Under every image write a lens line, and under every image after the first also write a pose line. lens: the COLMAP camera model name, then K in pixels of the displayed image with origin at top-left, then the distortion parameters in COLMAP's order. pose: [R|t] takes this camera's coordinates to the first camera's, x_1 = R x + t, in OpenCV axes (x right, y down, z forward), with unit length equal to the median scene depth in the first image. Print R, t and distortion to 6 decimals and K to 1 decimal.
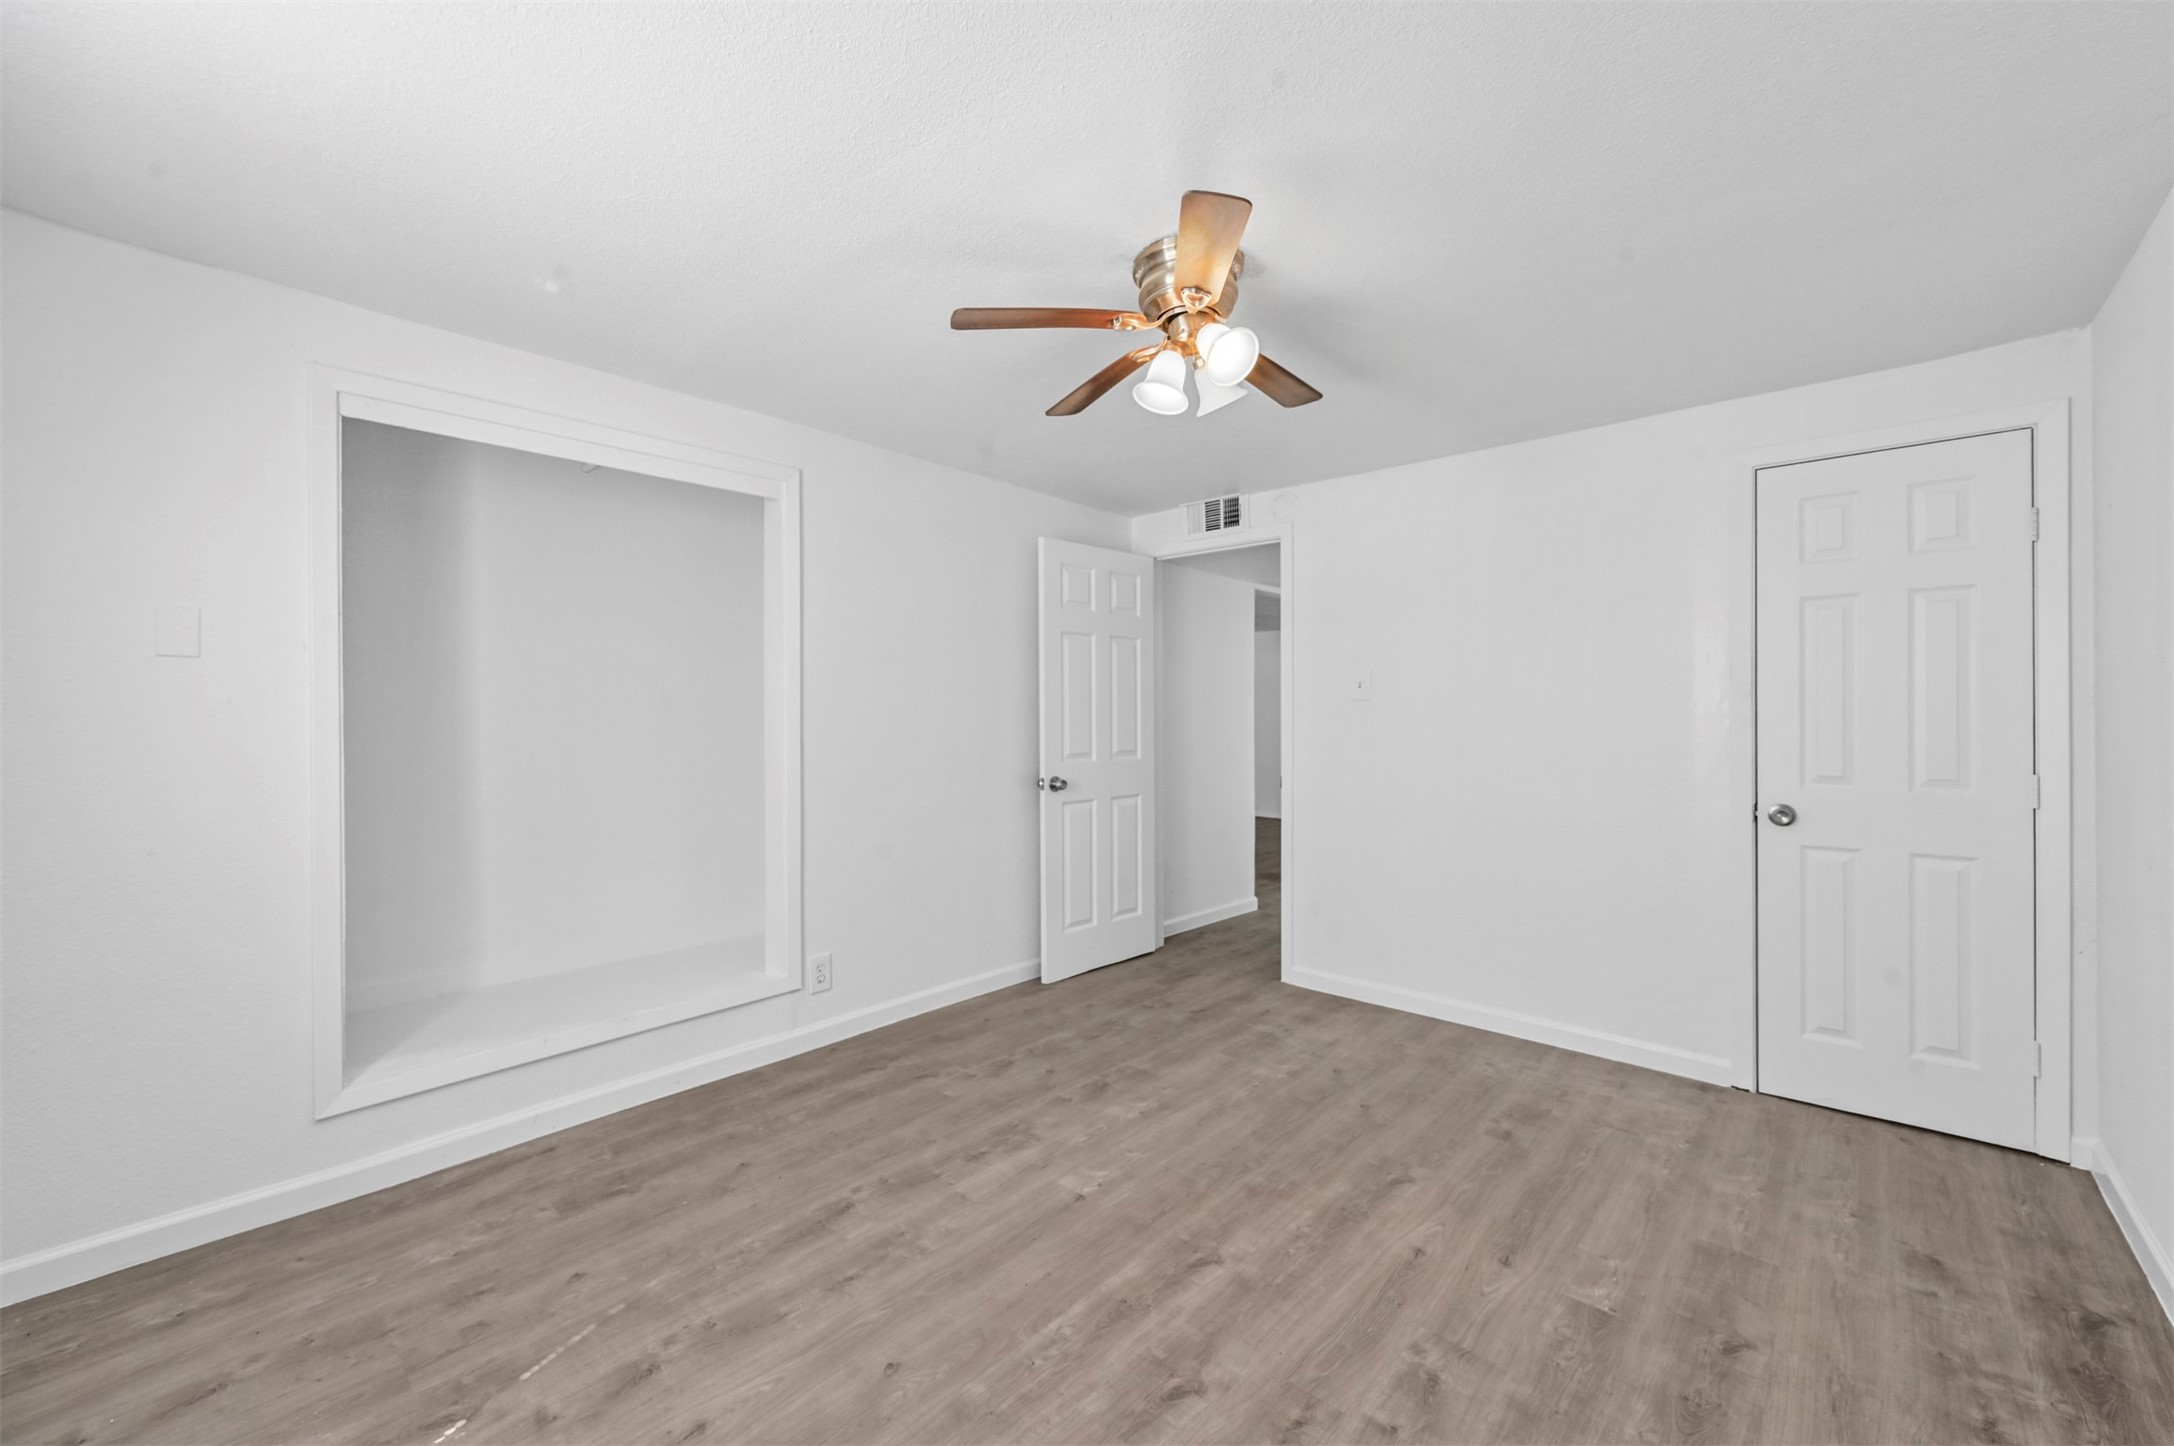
lens RADIAL K [[857.8, 0, 1080.8], [0, 857.8, 722.4], [0, 0, 1]] dist [-0.004814, 0.002676]
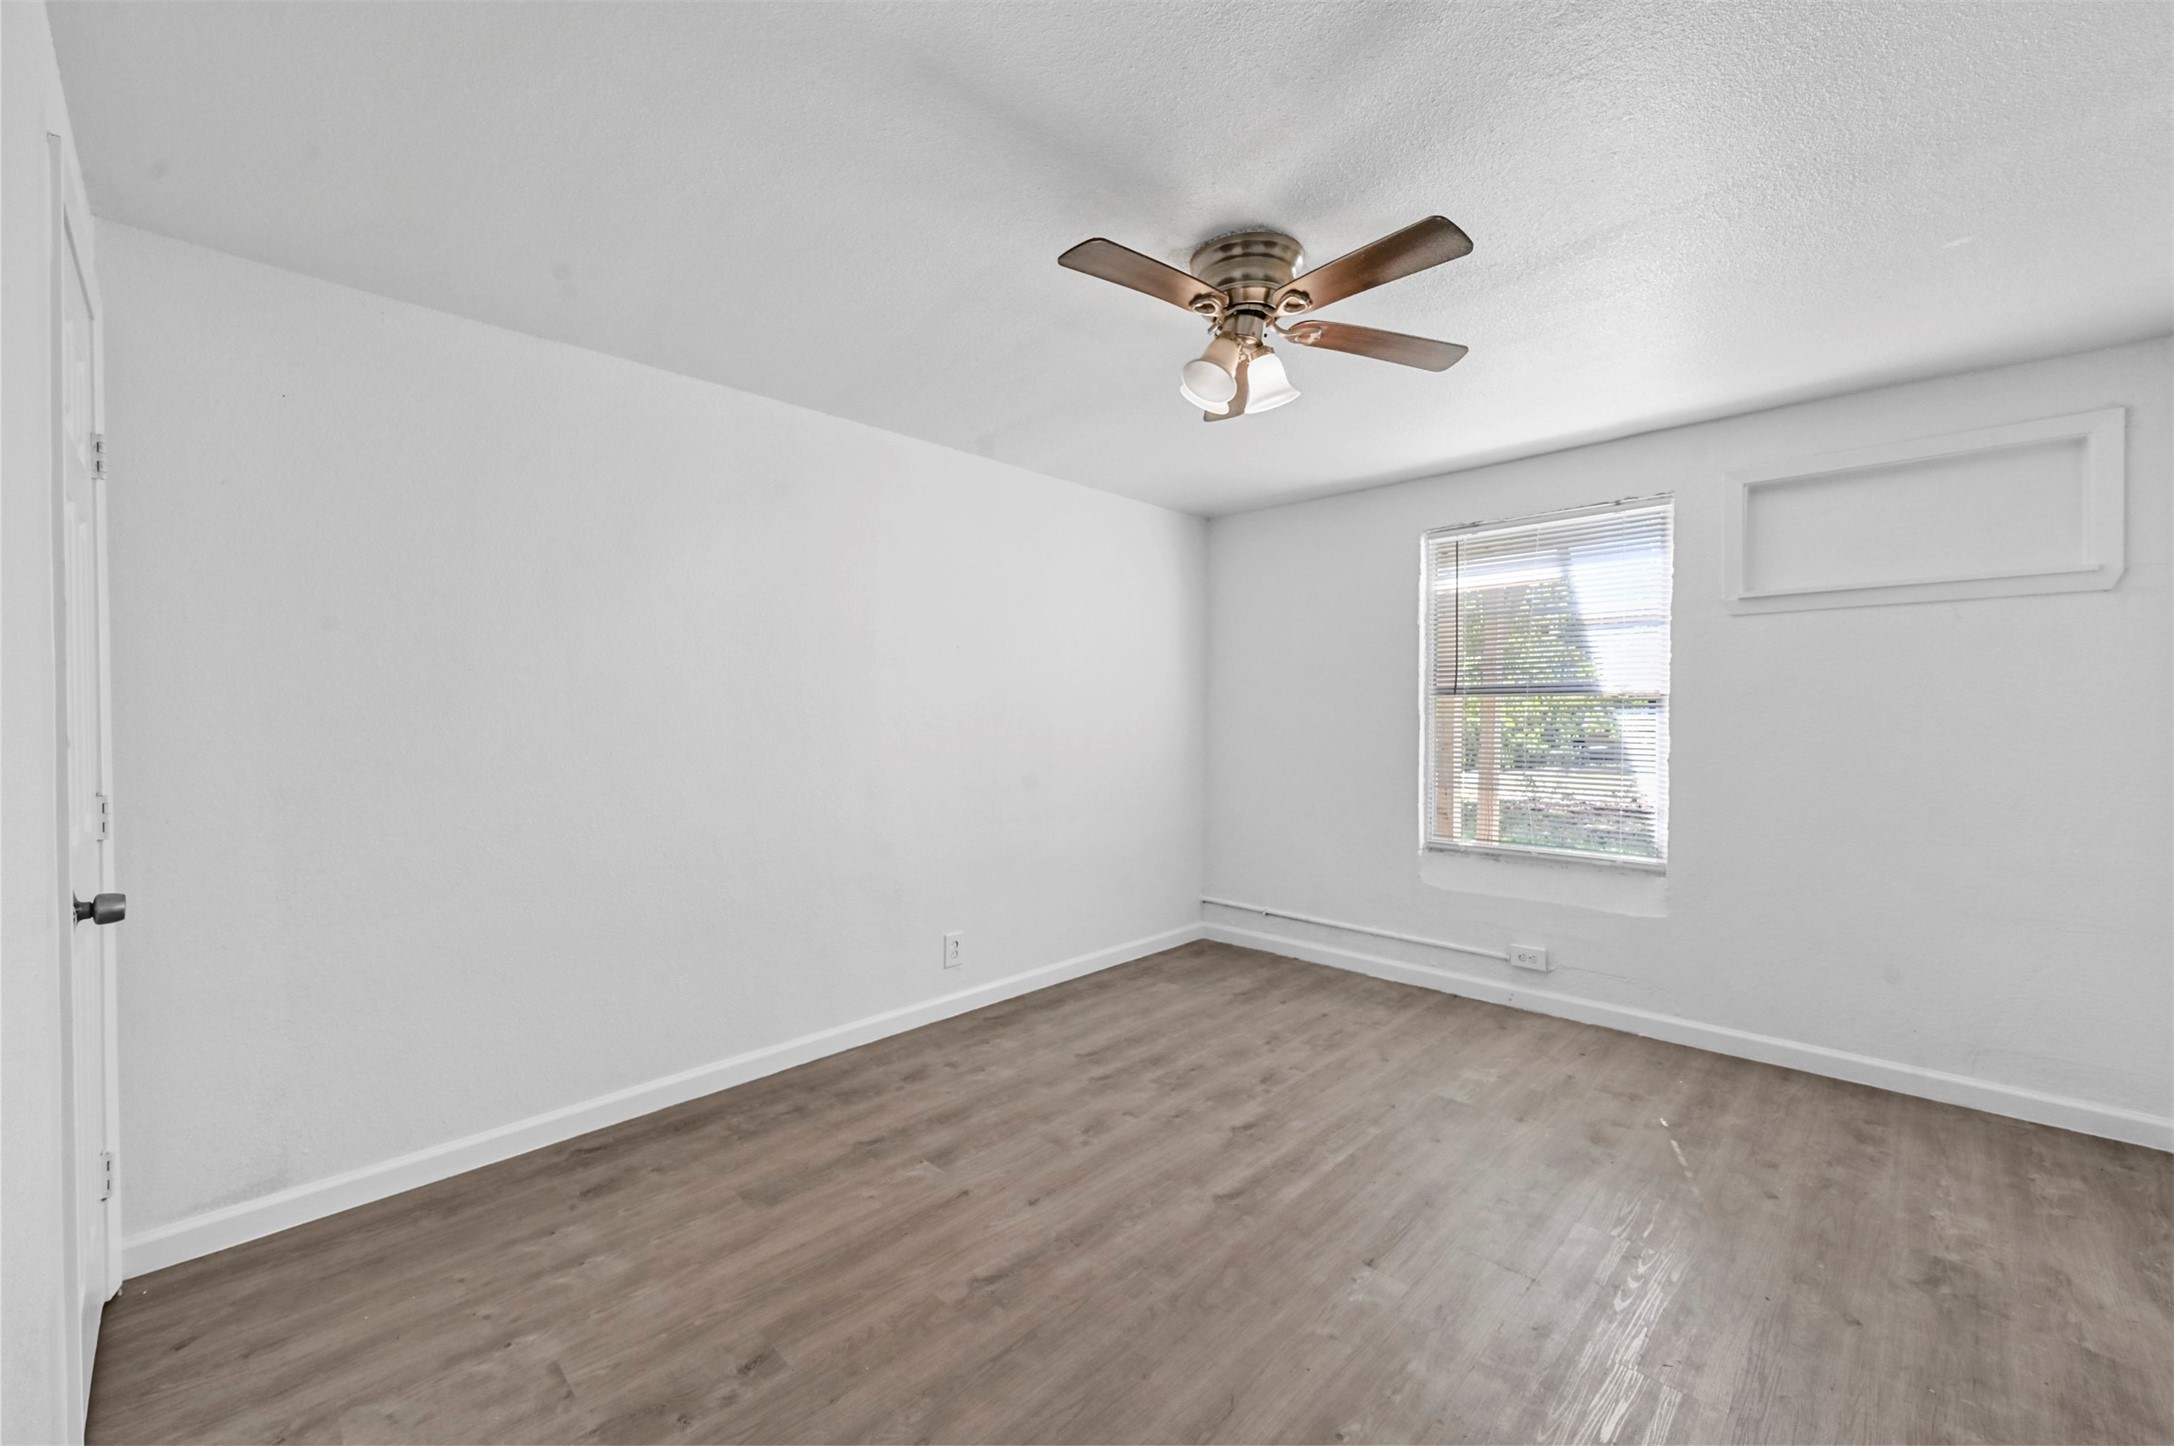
lens RADIAL K [[857.8, 0, 1080.8], [0, 857.8, 722.4], [0, 0, 1]] dist [-0.004814, 0.002676]
pose [[-0.999112, 0.001549, 0.042112, 0.283124], [0.002228, 0.999868, 0.016073, -0.016637], [-0.042082, 0.016152, -0.998984, 2.070152]]
